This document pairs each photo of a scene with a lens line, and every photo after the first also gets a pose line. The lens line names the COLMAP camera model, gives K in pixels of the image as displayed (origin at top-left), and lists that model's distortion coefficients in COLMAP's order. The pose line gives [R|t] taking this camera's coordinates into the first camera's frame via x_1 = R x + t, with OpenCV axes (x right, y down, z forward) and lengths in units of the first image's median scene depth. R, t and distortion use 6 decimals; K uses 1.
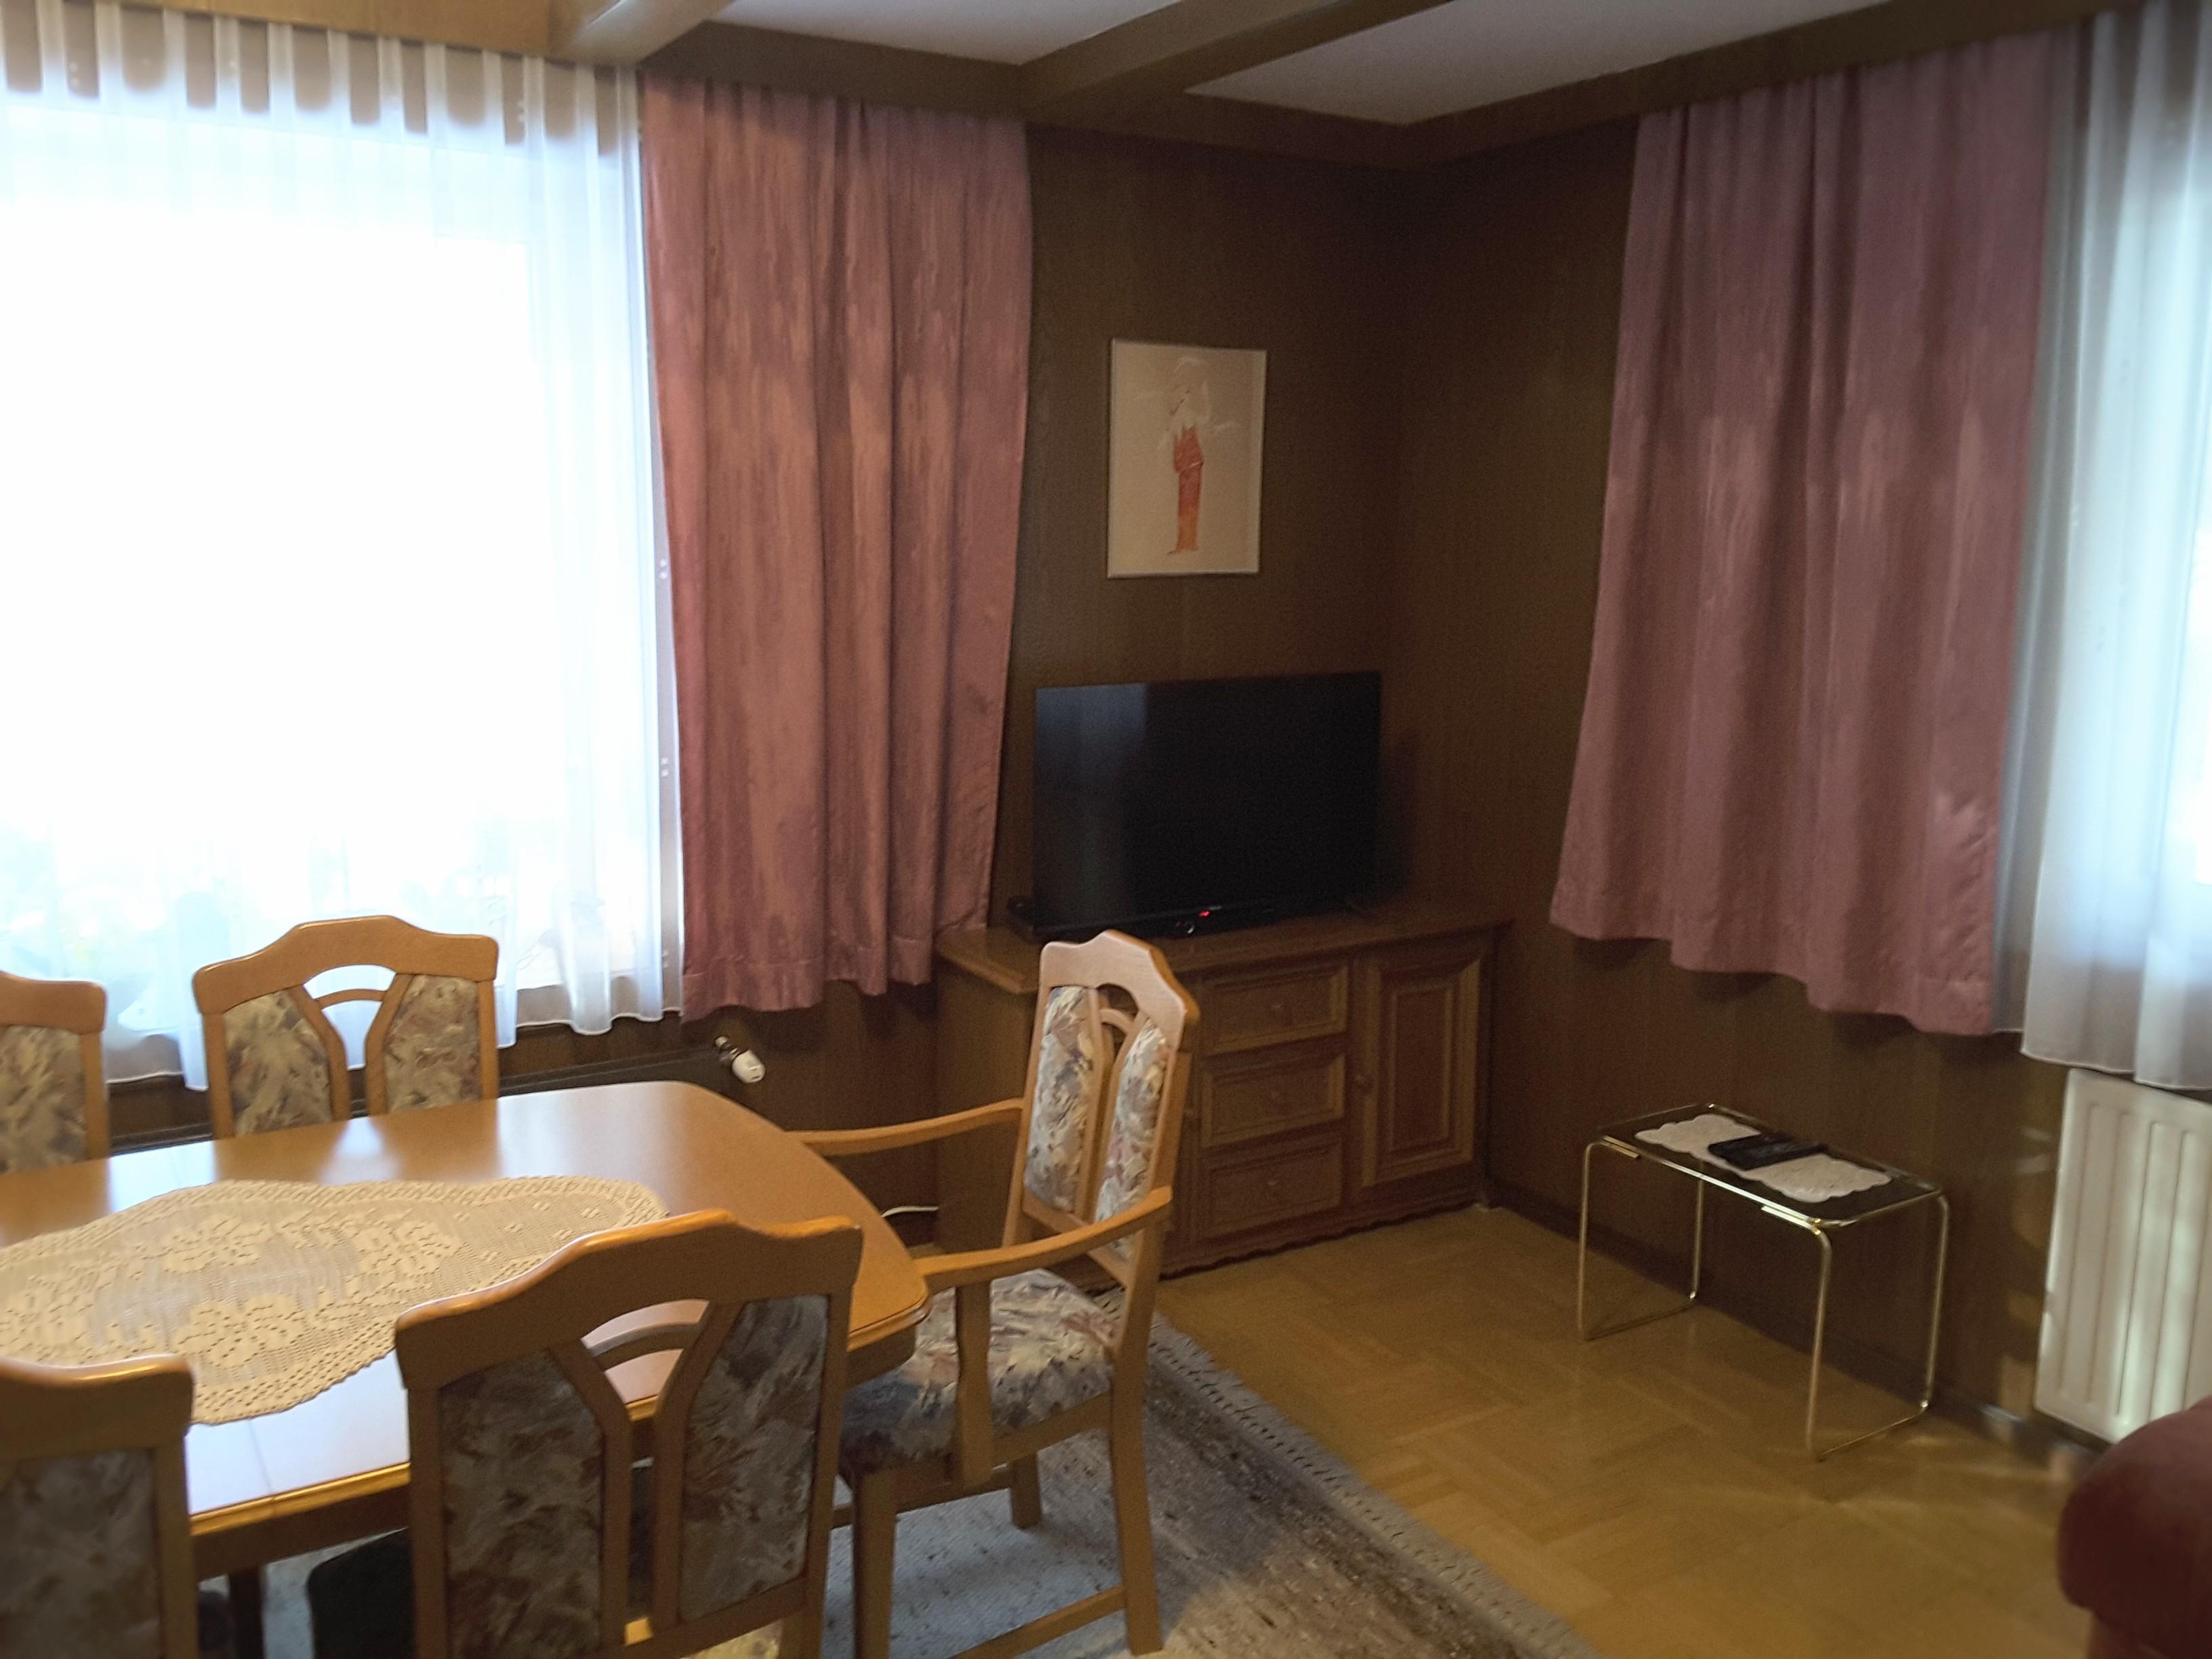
lens RADIAL K [[1773.5, 0, 1102.1], [0, 1773.5, 825.7], [0, 0, 1]] dist [-0.000820, -0.001769]
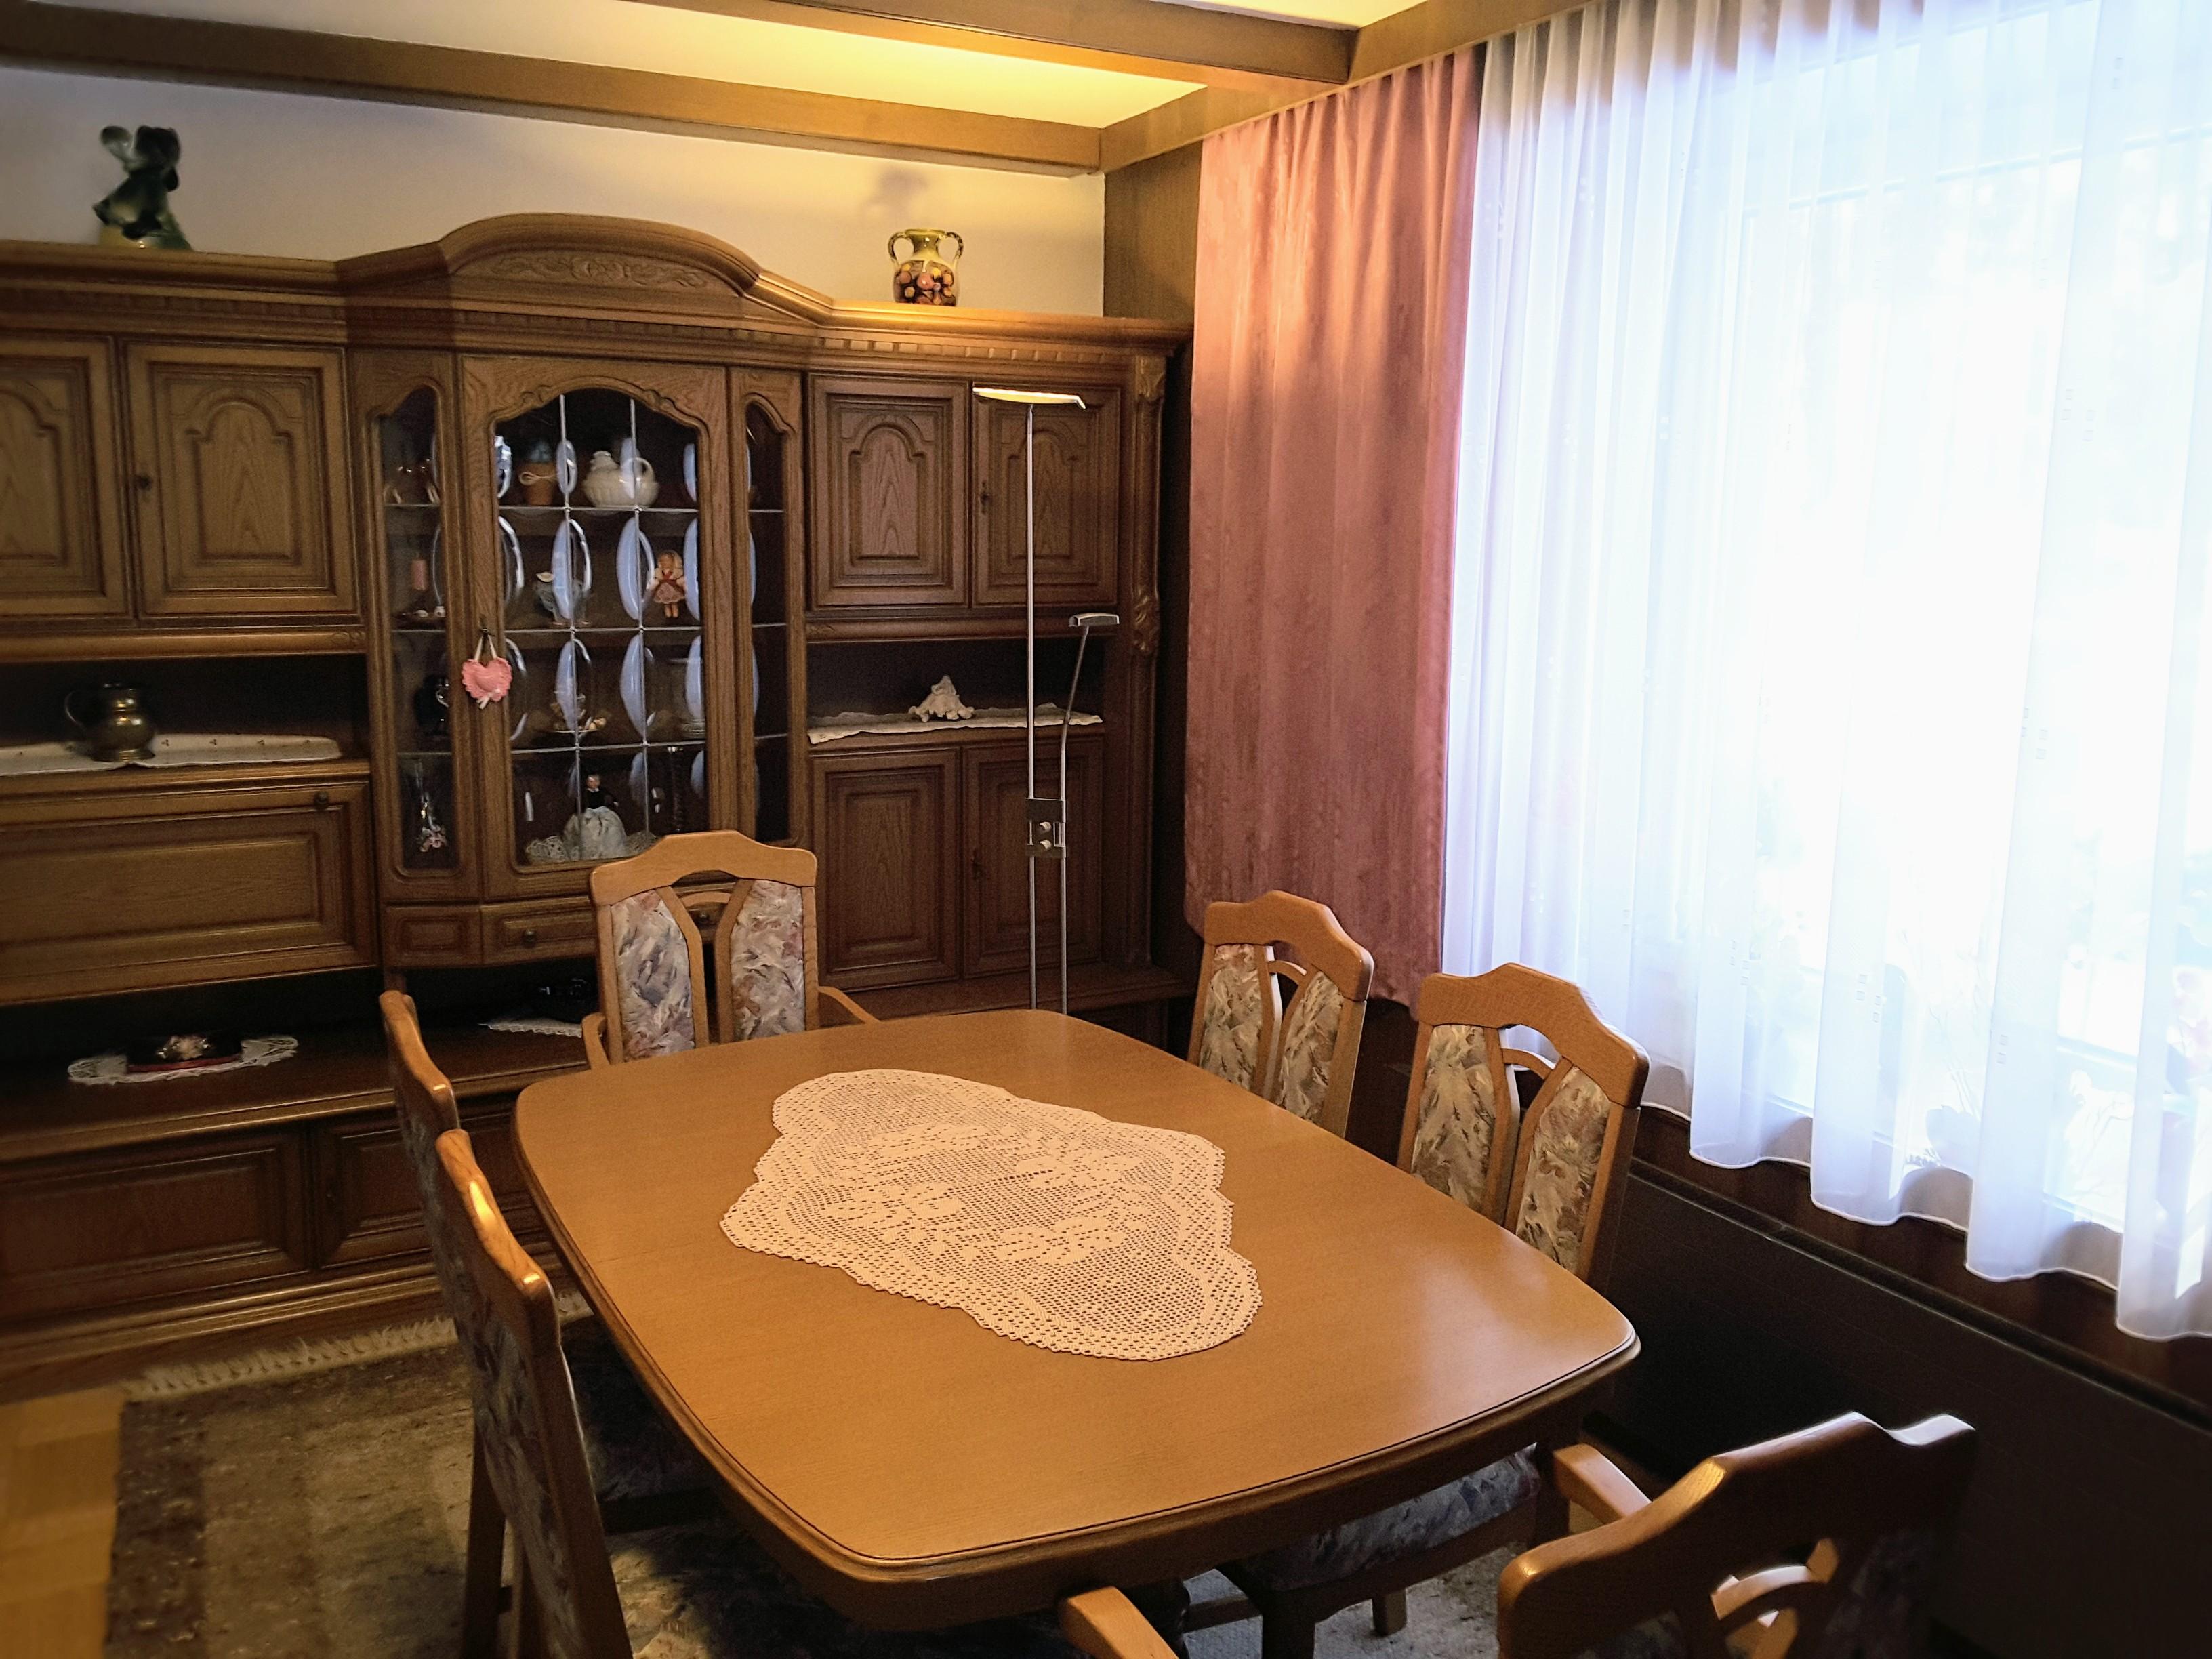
lens RADIAL K [[1773.5, 0, 1103.7], [0, 1773.5, 829.6], [0, 0, 1]] dist [-0.000820, -0.001769]
pose [[-0.062880, 0.161202, -0.984916, 0.438812], [-0.185052, 0.967873, 0.170227, -0.126837], [0.980715, 0.192965, -0.031029, 0.820841]]
